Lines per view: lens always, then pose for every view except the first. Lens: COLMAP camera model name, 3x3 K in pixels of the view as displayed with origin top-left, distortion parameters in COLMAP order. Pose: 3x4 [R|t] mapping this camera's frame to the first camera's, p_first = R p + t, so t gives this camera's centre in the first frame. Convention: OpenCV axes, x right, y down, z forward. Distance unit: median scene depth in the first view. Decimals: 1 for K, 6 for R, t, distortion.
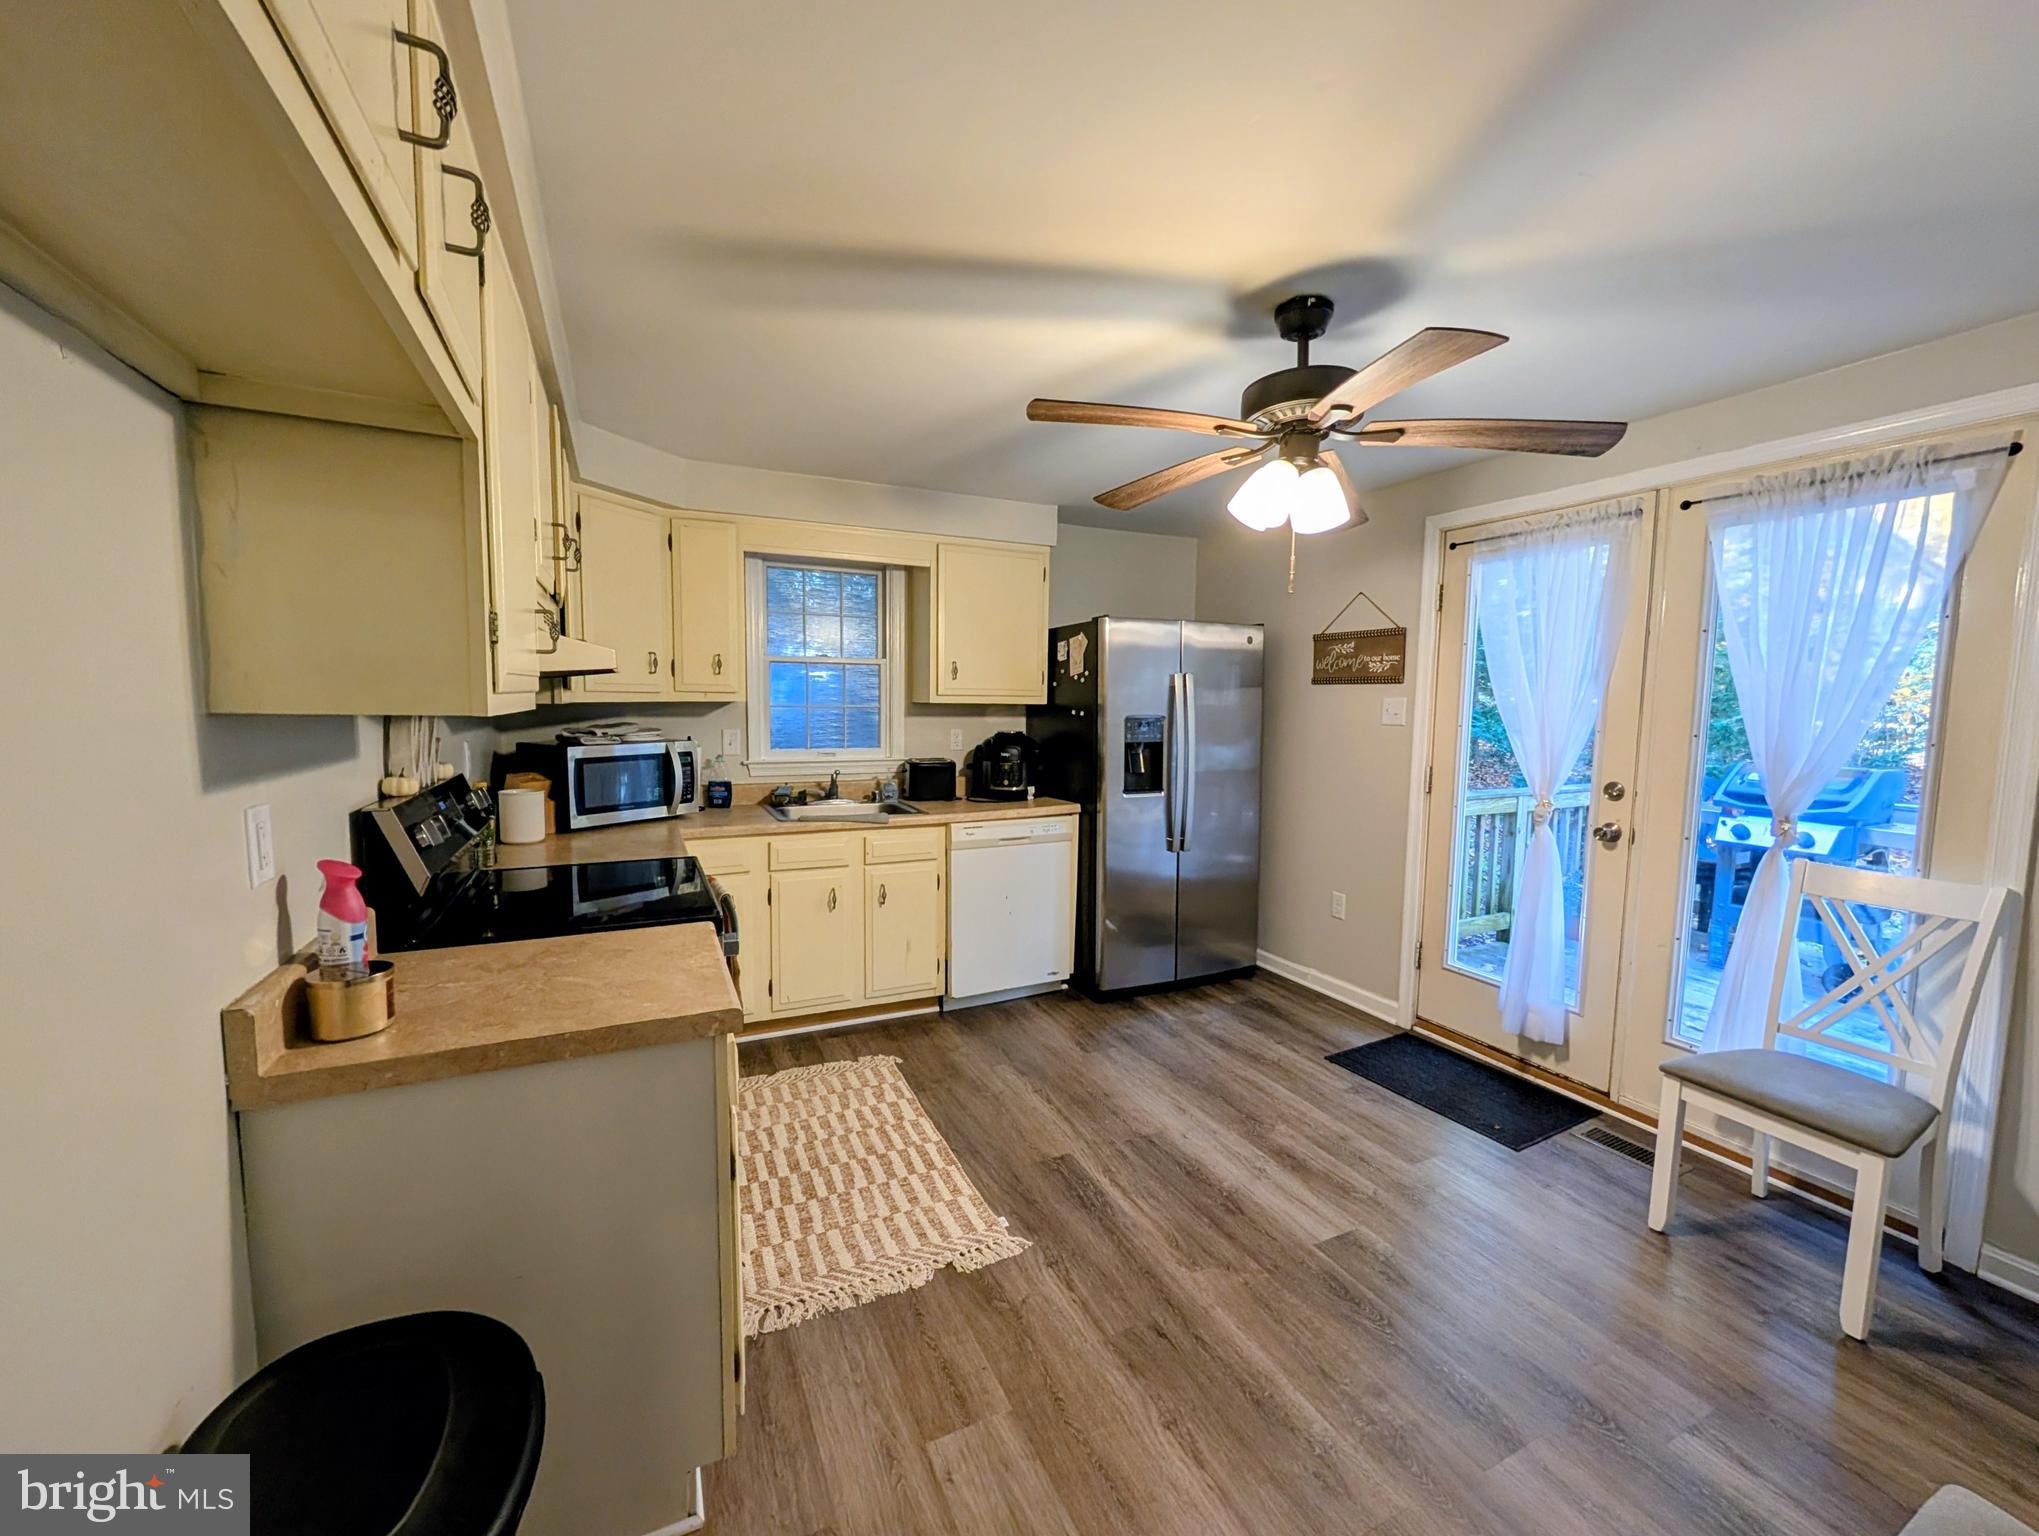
lens RADIAL K [[764.9, 0, 1023.6], [0, 764.9, 767.6], [0, 0, 1]] dist [-0.001113, 0.000173]
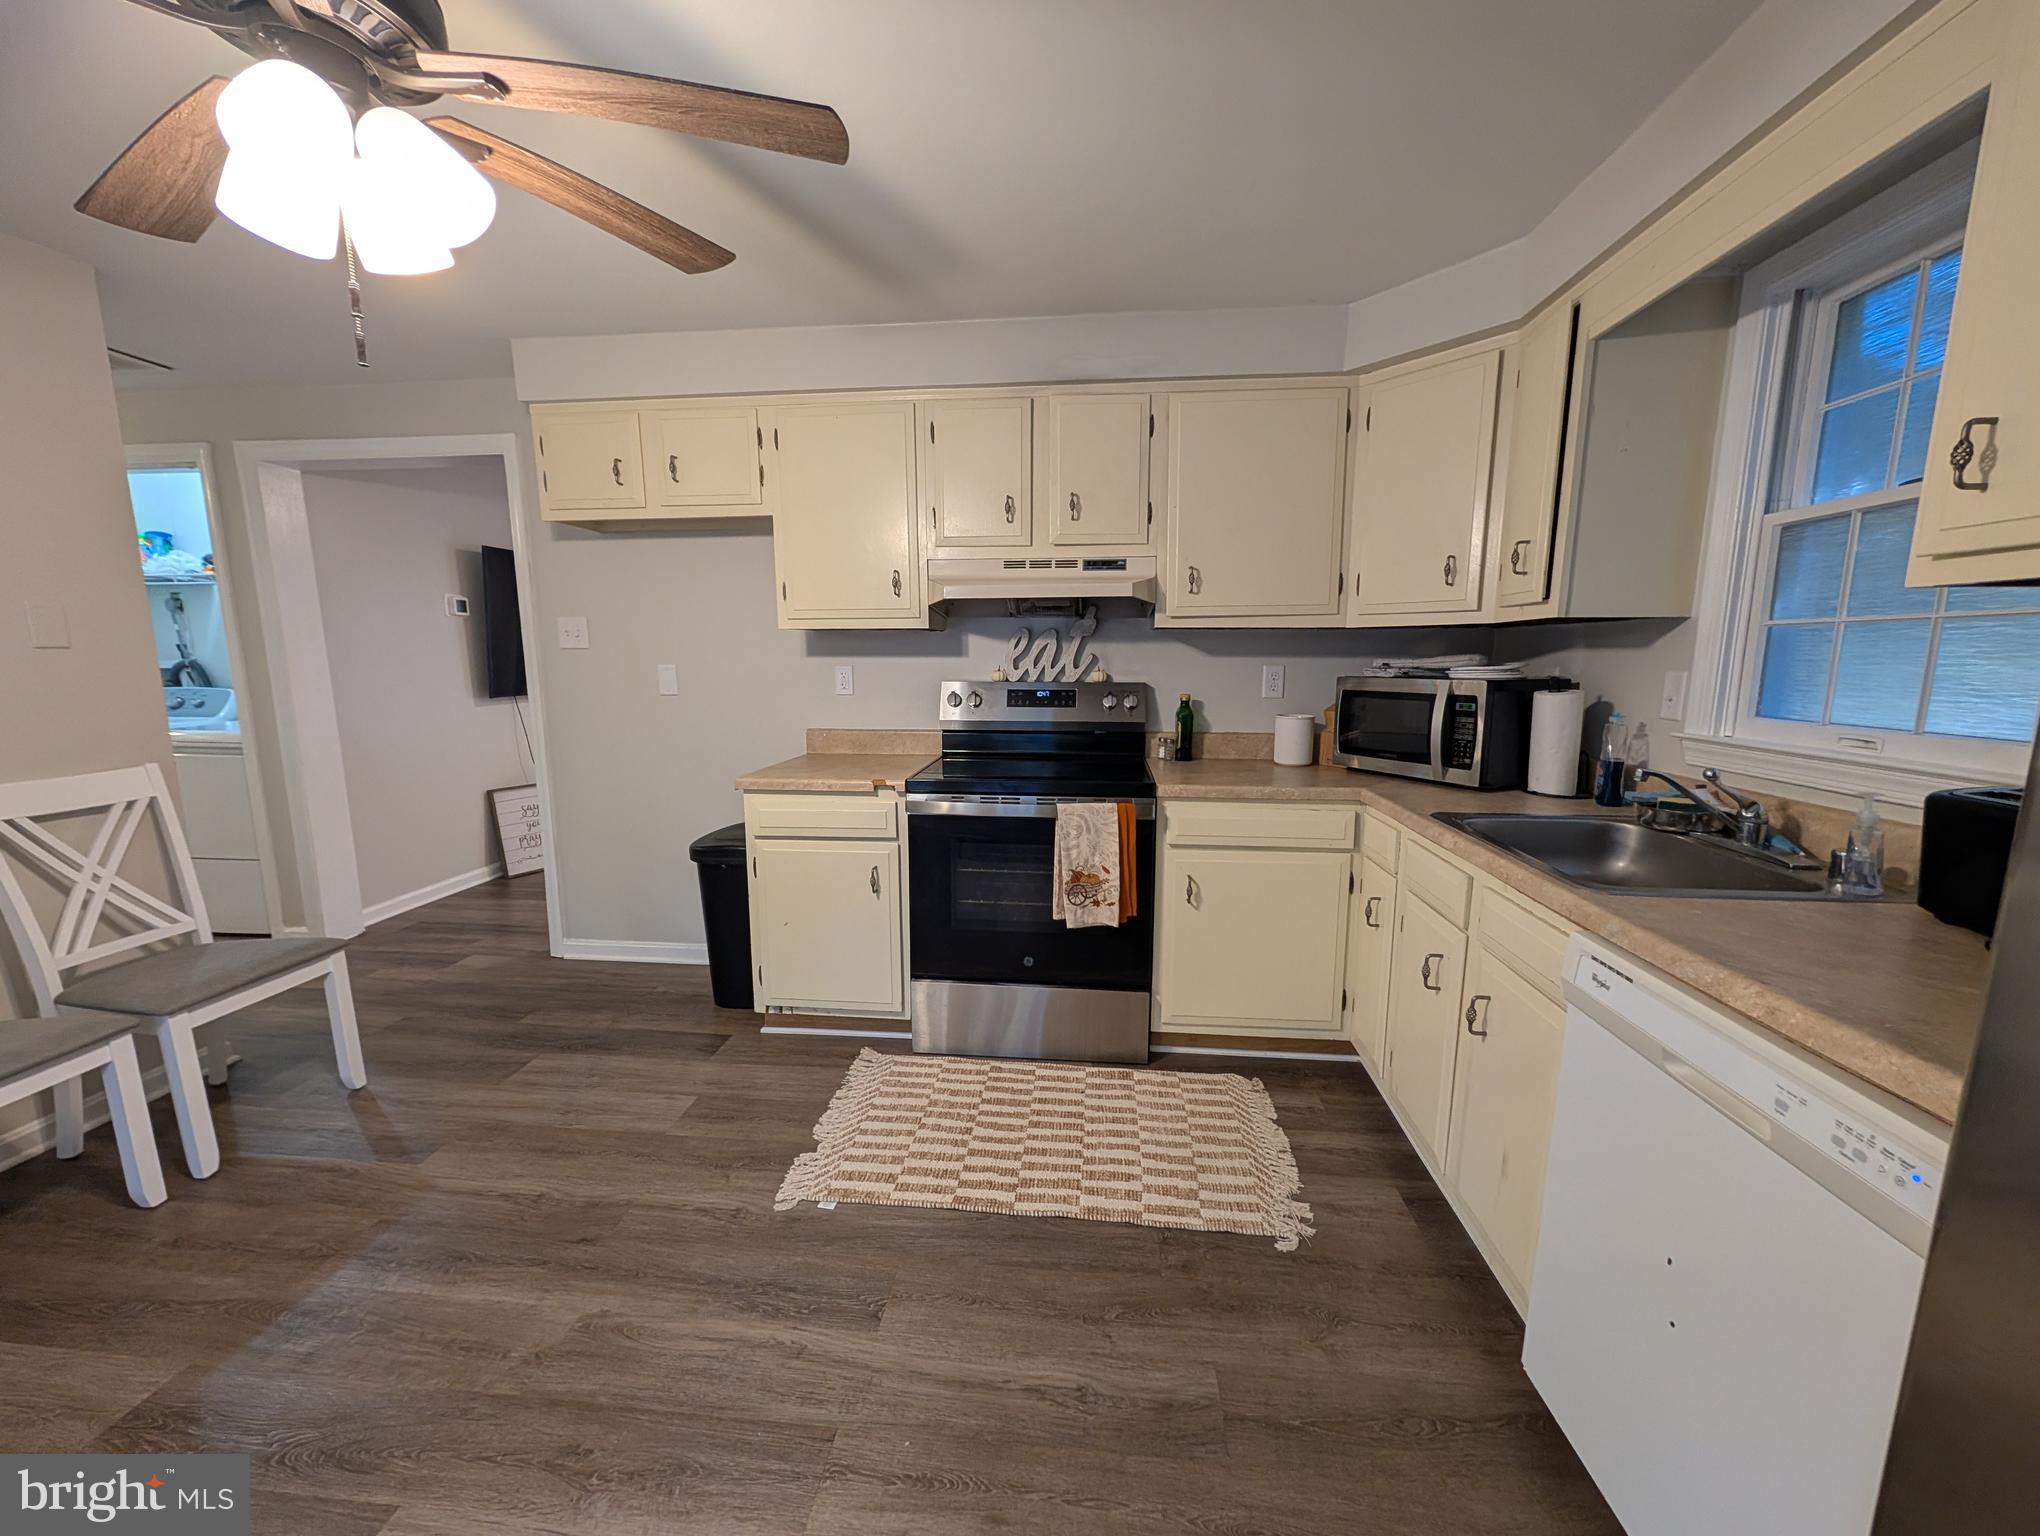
lens RADIAL K [[765.3, 0, 1024.1], [0, 765.3, 767.6], [0, 0, 1]] dist [-0.001113, 0.000173]
pose [[-0.504521, 0.114044, -0.855834, 0.511828], [-0.079470, 0.980896, 0.177557, -0.063960], [0.859734, 0.157595, -0.485820, 1.432017]]
